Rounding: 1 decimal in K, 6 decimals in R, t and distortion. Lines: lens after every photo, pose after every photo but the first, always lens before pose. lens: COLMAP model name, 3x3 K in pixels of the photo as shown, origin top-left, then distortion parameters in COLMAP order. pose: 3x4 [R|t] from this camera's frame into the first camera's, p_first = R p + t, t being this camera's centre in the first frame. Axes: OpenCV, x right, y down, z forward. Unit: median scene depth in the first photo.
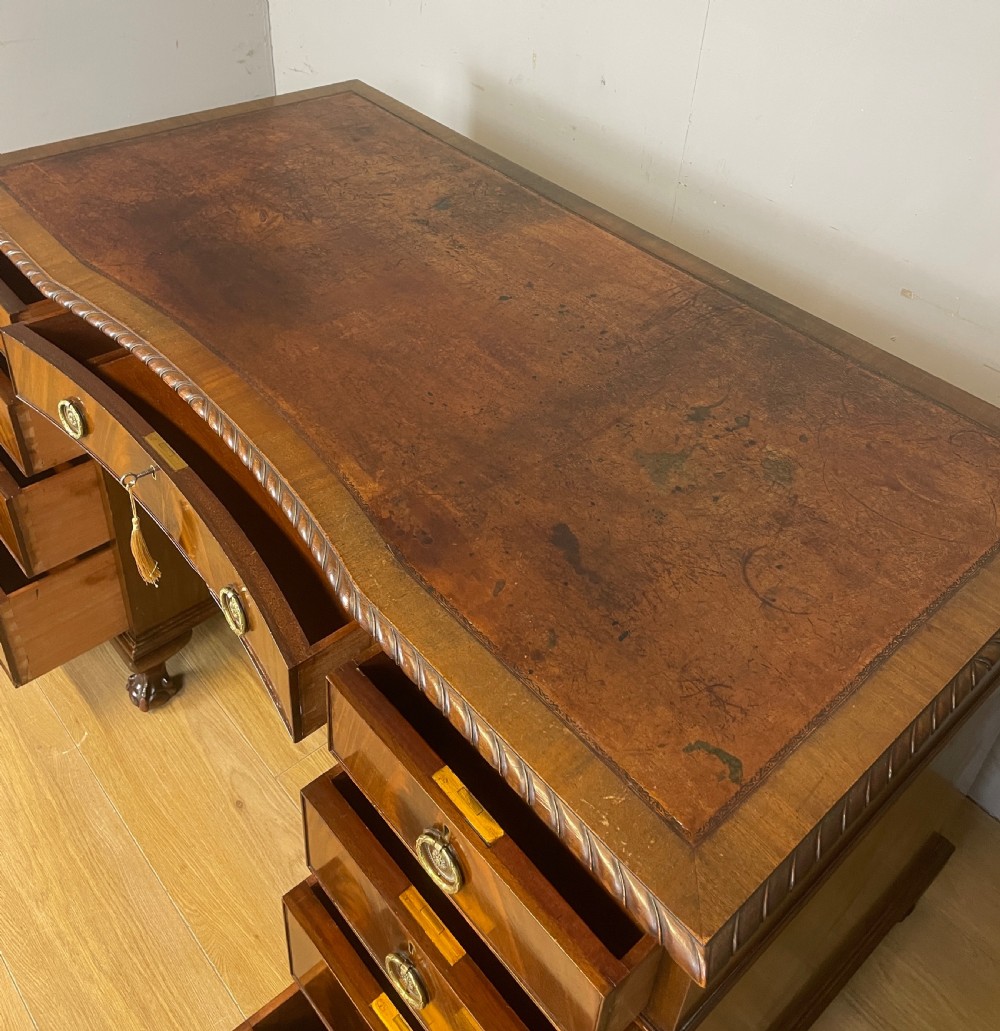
lens RADIAL K [[1009.1, 0, 506.0], [0, 1009.1, 357.1], [0, 0, 1]] dist [0.104218, -0.131971]
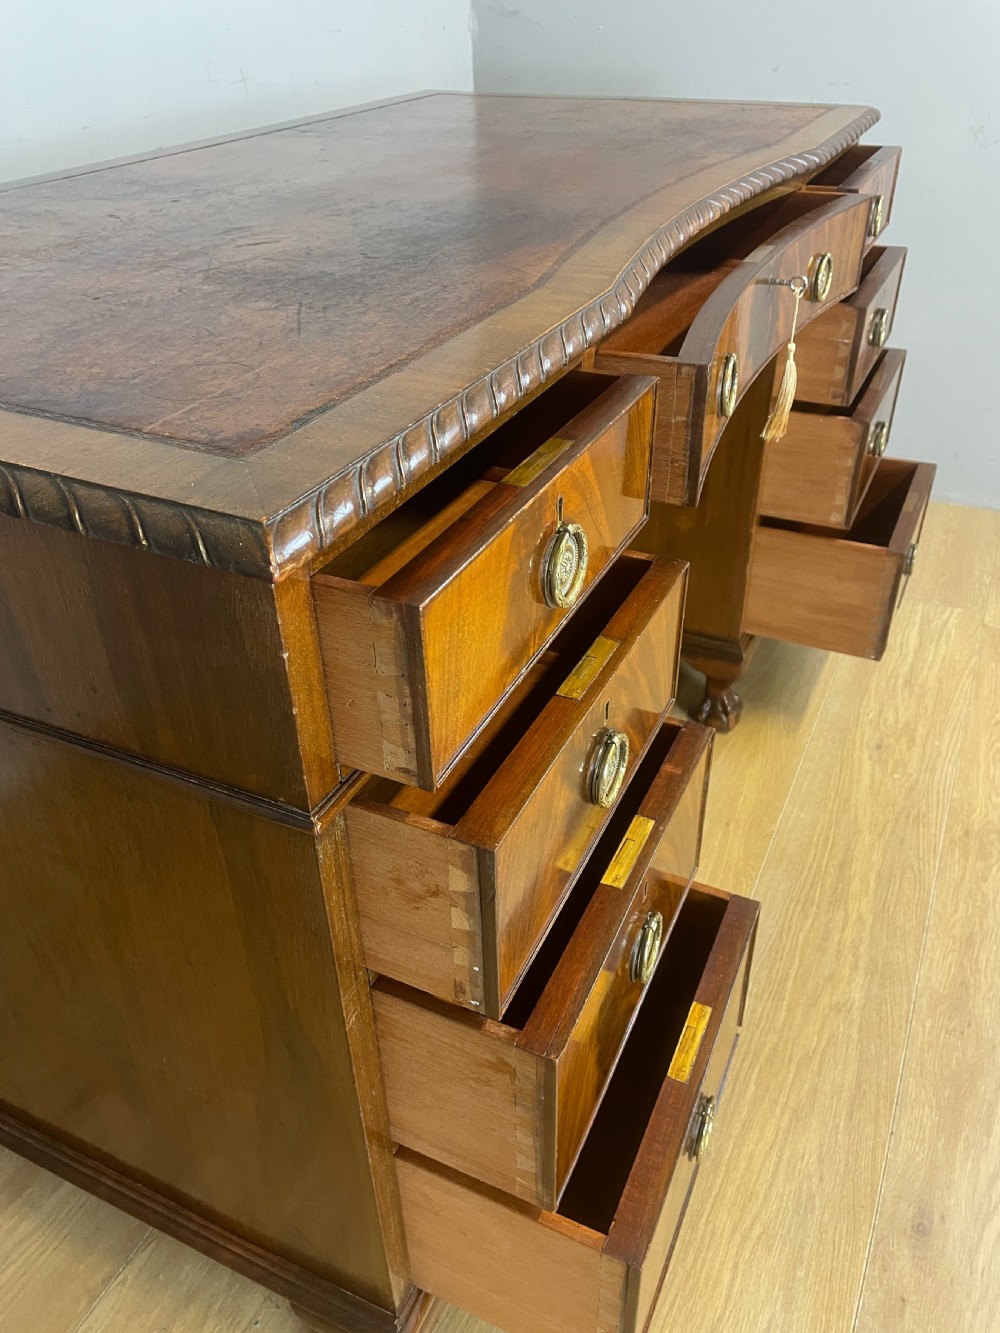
lens RADIAL K [[1019.0, 0, 518.1], [0, 1019.0, 654.5], [0, 0, 1]] dist [0.081276, -0.110562]
pose [[-0.389006, -0.563065, 0.729131, -0.823131], [0.516190, 0.522331, 0.678762, -0.327787], [-0.763035, 0.640413, 0.087459, 0.981784]]
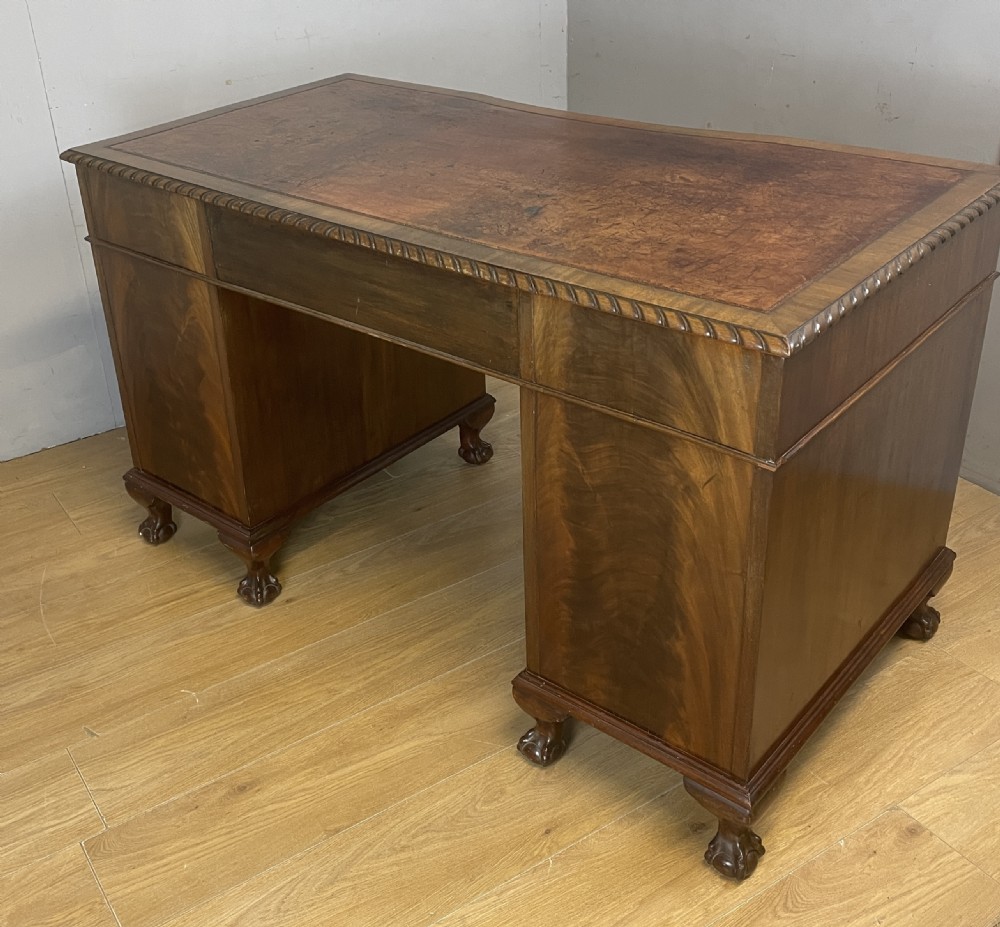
lens RADIAL K [[1165.8, 0, 420.2], [0, 1165.8, 462.6], [0, 0, 1]] dist [0.055016, -0.049332]
pose [[-0.994329, 0.047994, -0.094900, 0.177003], [-0.065570, 0.425875, 0.902403, -1.121425], [0.083726, 0.903508, -0.420313, 1.772152]]
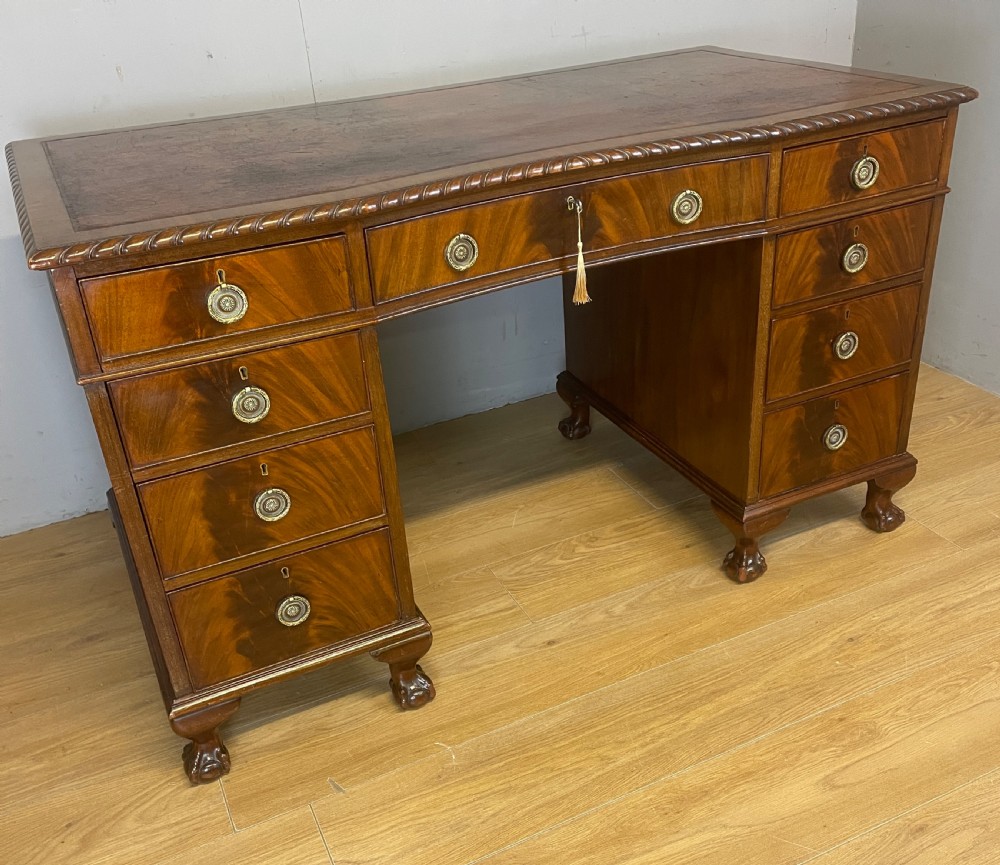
lens RADIAL K [[1008.3, 0, 512.7], [0, 1008.3, 468.2], [0, 0, 1]] dist [0.111059, -0.155552]
pose [[0.276444, -0.541690, 0.793820, -1.202431], [0.611024, 0.736628, 0.289877, -0.069438], [-0.741774, 0.404909, 0.534622, 0.395258]]
